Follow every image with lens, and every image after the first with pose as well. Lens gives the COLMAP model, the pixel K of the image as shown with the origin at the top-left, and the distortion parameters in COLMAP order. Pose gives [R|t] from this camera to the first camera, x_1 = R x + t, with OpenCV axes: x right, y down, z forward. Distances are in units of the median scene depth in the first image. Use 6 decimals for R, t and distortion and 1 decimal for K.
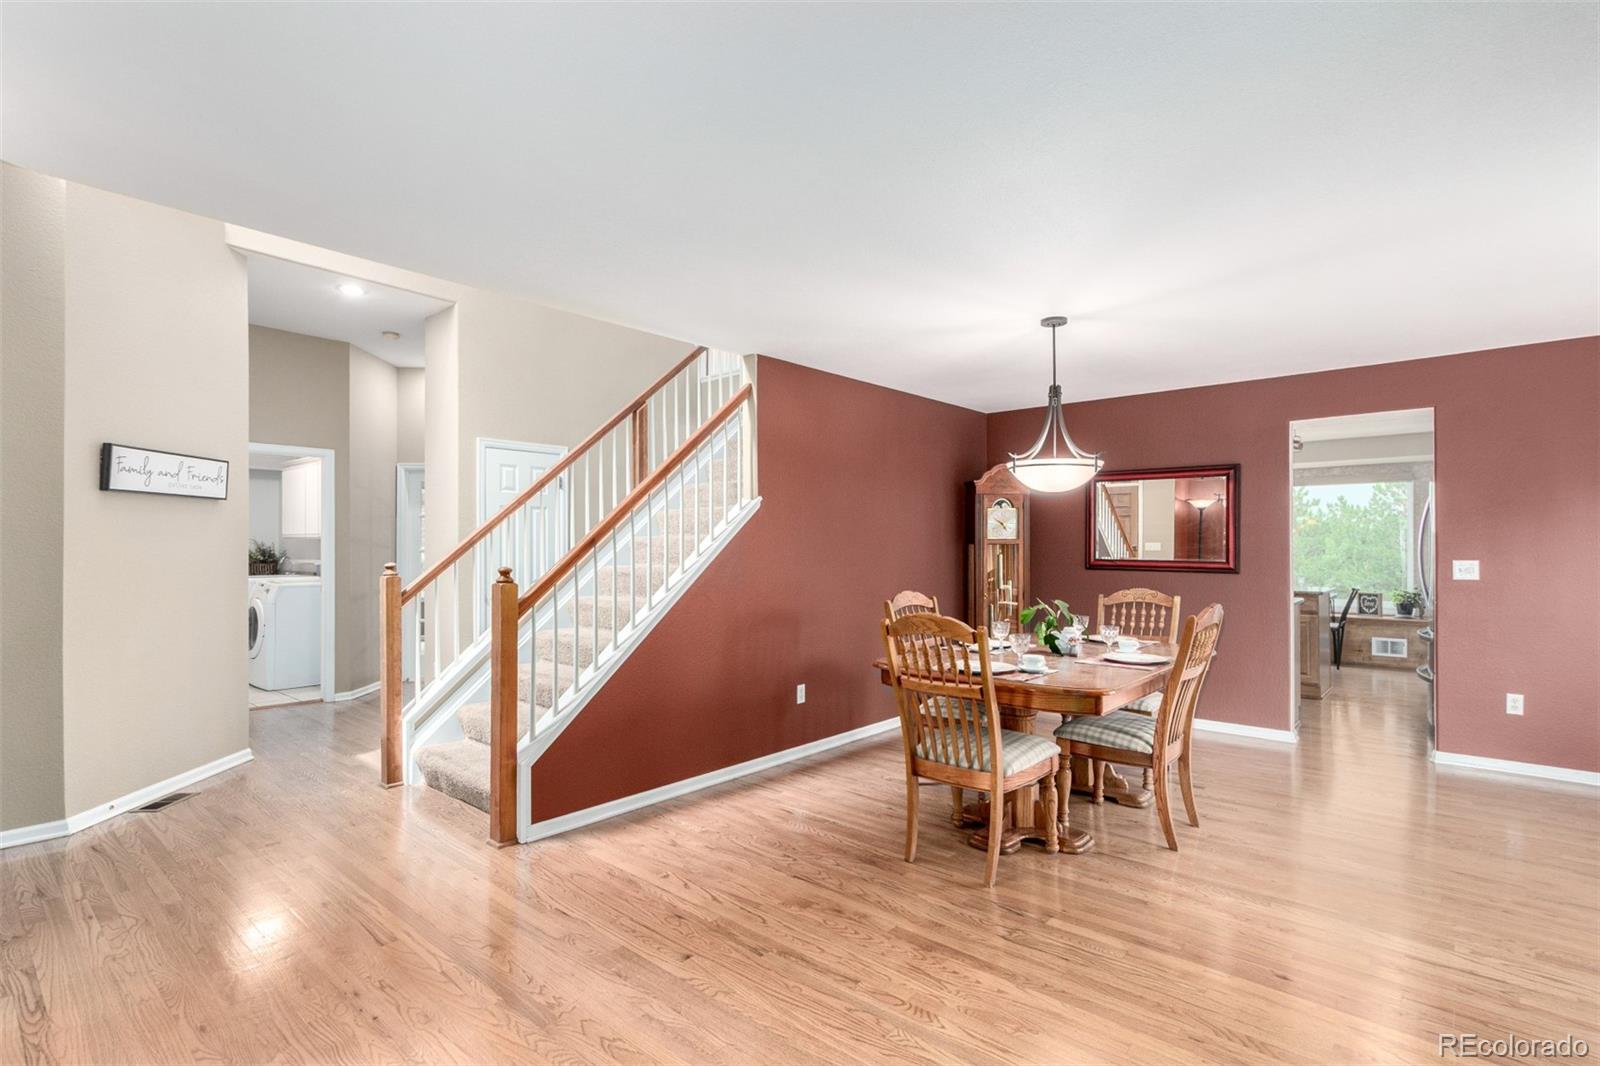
lens RADIAL K [[760.0, 0, 805.0], [0, 760.0, 536.6], [0, 0, 1]] dist [0.005846, -0.001033]
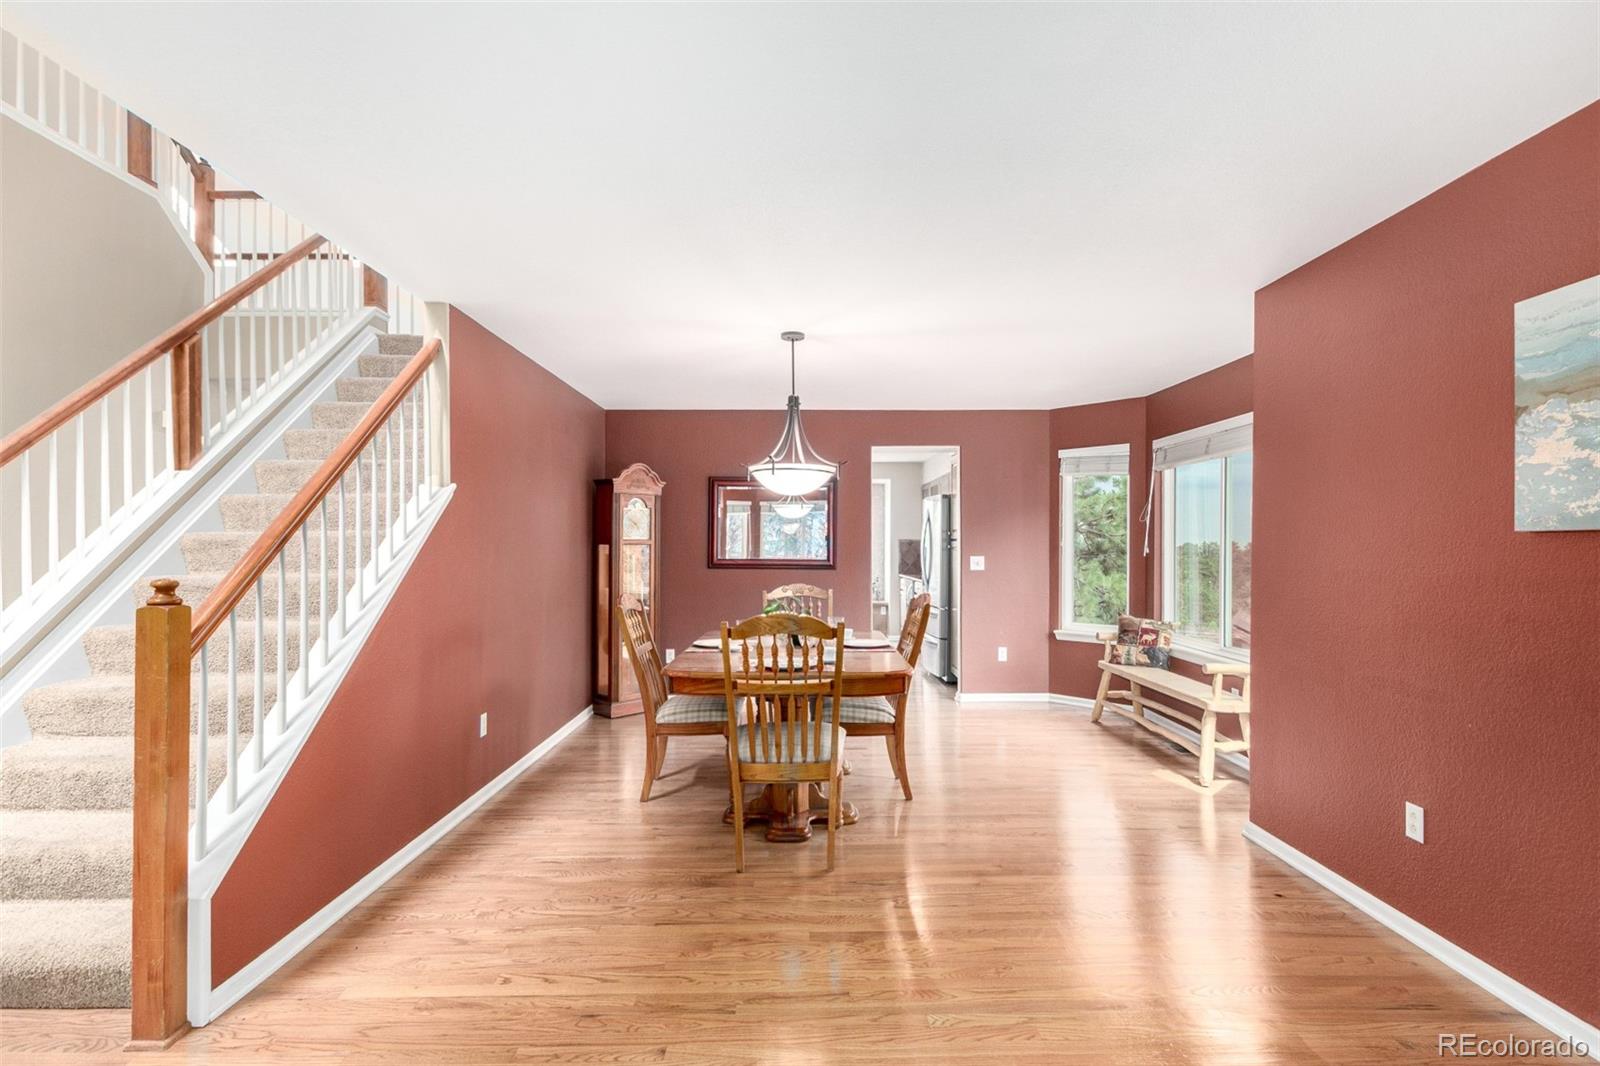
lens RADIAL K [[760.0, 0, 806.3], [0, 760.0, 538.7], [0, 0, 1]] dist [0.005846, -0.001033]
pose [[0.746676, 0.006672, 0.665154, -0.413317], [-0.006650, 0.999975, -0.002566, 0.006239], [-0.665154, -0.002507, 0.746702, 0.209649]]
